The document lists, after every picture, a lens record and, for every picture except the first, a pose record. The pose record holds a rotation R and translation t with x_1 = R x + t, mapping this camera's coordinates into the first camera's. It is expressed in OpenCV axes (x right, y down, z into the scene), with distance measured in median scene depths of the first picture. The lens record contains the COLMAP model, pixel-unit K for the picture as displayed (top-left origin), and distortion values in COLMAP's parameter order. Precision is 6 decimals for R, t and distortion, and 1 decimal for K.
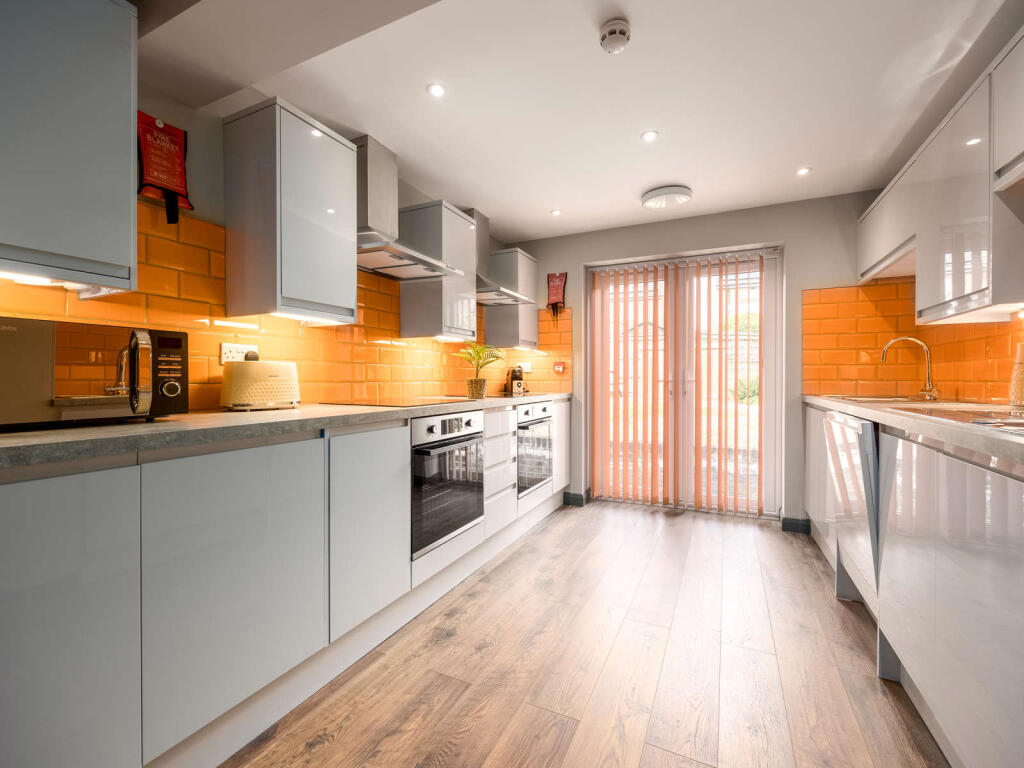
lens RADIAL K [[441.1, 0, 513.9], [0, 441.1, 381.2], [0, 0, 1]] dist [0.000985, -0.000185]
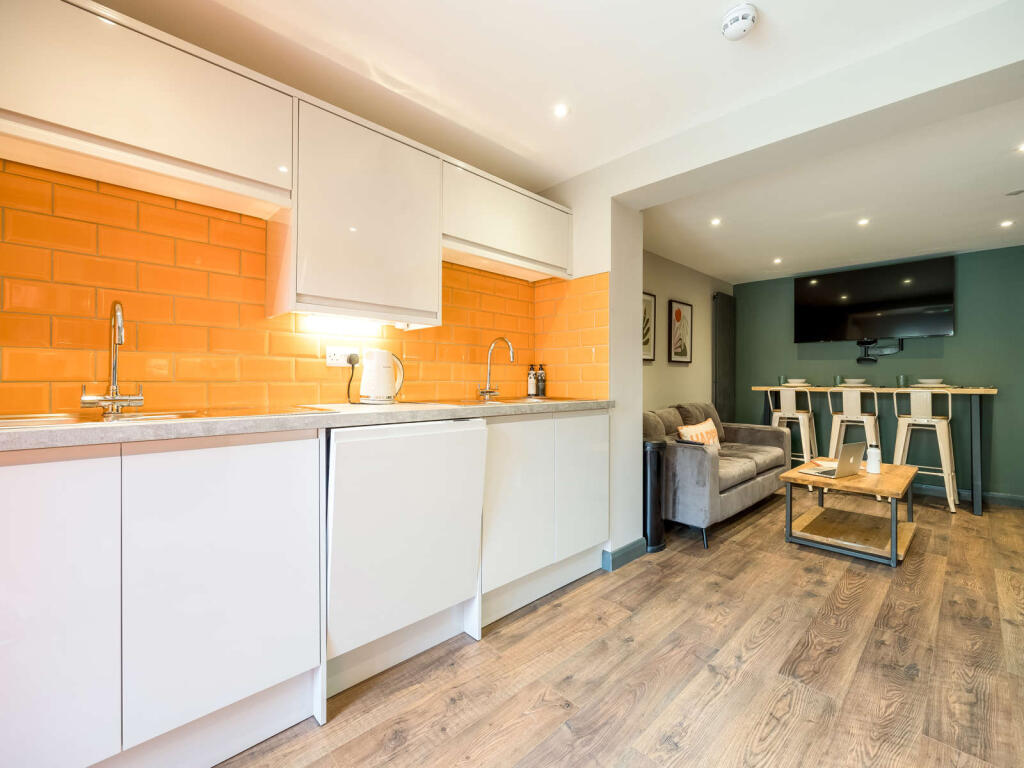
lens RADIAL K [[441.1, 0, 513.9], [0, 441.1, 381.2], [0, 0, 1]] dist [0.000985, -0.000185]
pose [[-0.938586, -0.005621, 0.344999, 0.259336], [-0.002186, 0.999944, 0.010345, -0.008864], [-0.345038, 0.008955, -0.938546, 1.494121]]
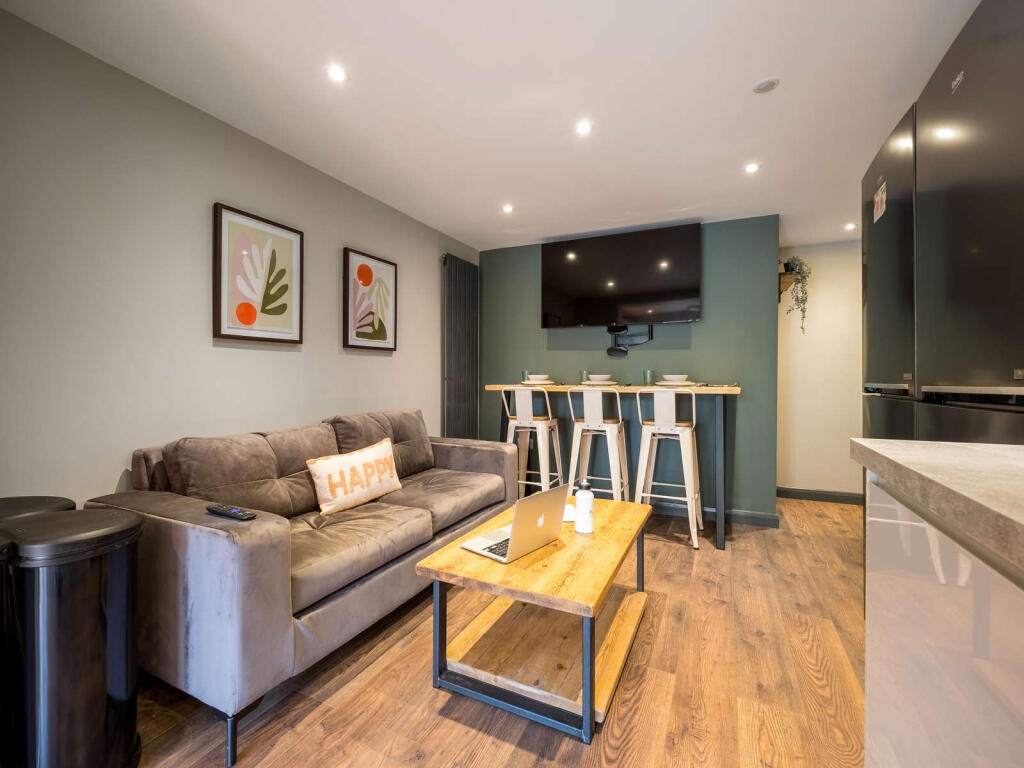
lens RADIAL K [[441.1, 0, 513.9], [0, 441.1, 381.2], [0, 0, 1]] dist [0.000985, -0.000185]
pose [[-0.999969, -0.004659, -0.006363, -0.182304], [-0.004774, 0.999825, 0.018076, -0.005068], [0.006278, 0.018106, -0.999816, 0.635415]]
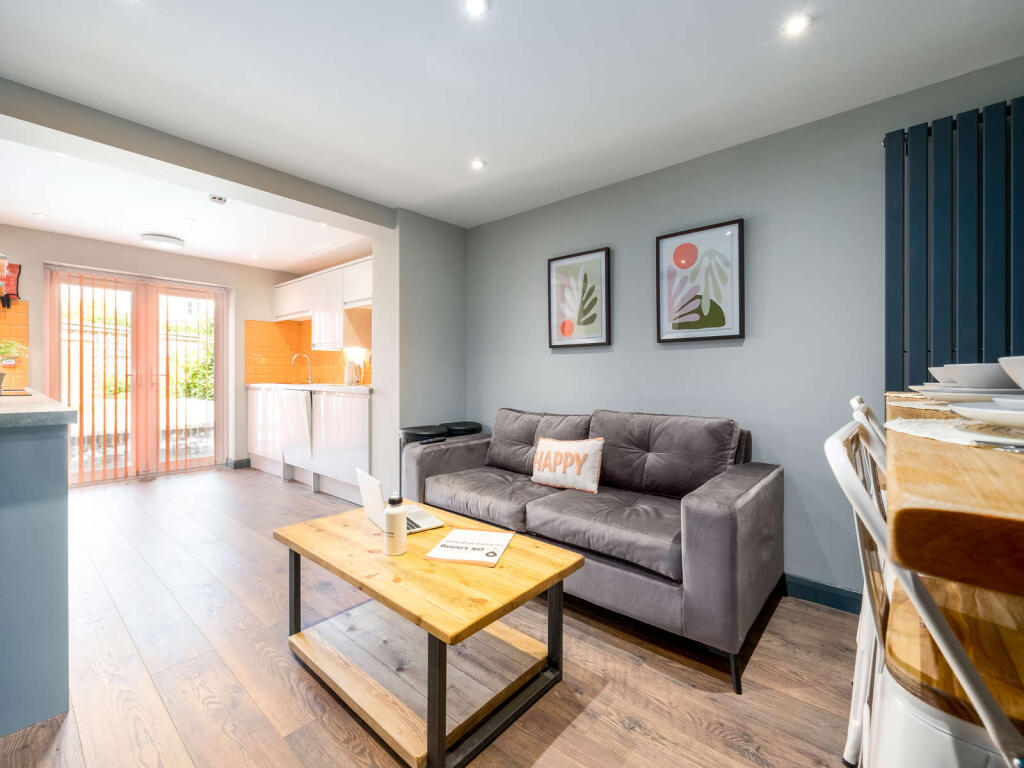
lens RADIAL K [[441.1, 0, 513.9], [0, 441.1, 381.2], [0, 0, 1]] dist [0.000985, -0.000185]
pose [[0.254450, -0.014410, 0.966978, -0.947563], [0.003804, 0.999896, 0.013899, 0.008717], [-0.967078, 0.000142, 0.254479, -0.542095]]
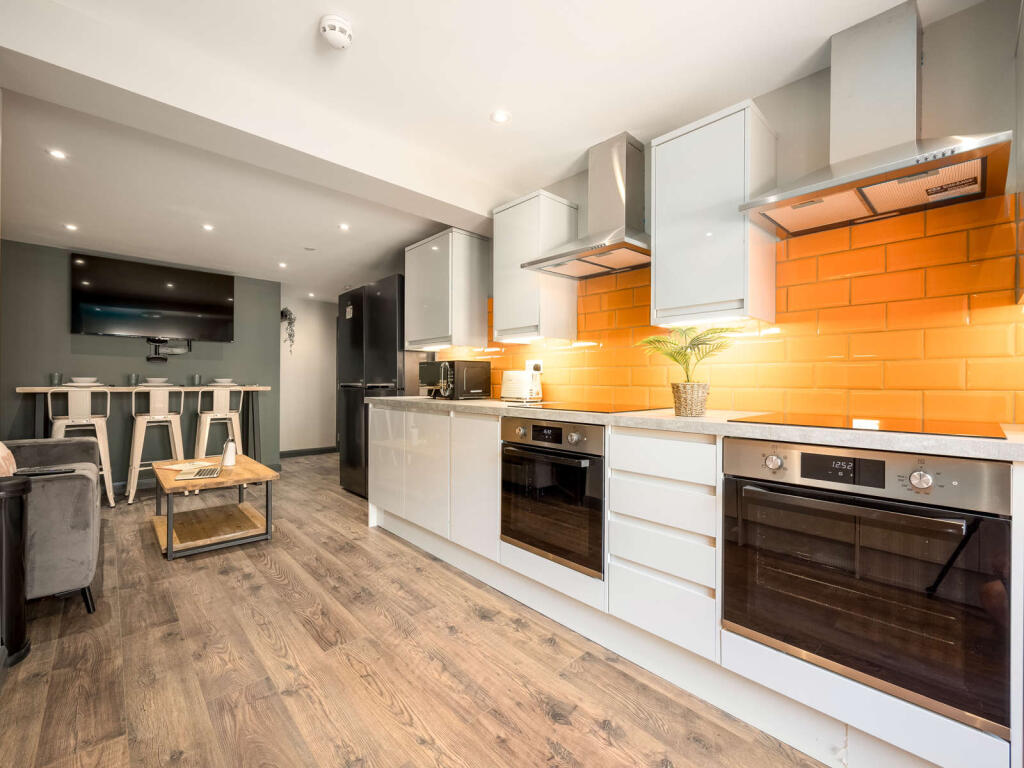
lens RADIAL K [[441.1, 0, 513.9], [0, 441.1, 381.2], [0, 0, 1]] dist [0.000985, -0.000185]
pose [[-0.360808, -0.007230, -0.932612, 0.727304], [-0.014086, 0.999898, -0.002302, -0.005379], [0.932534, 0.012306, -0.360874, 1.249365]]
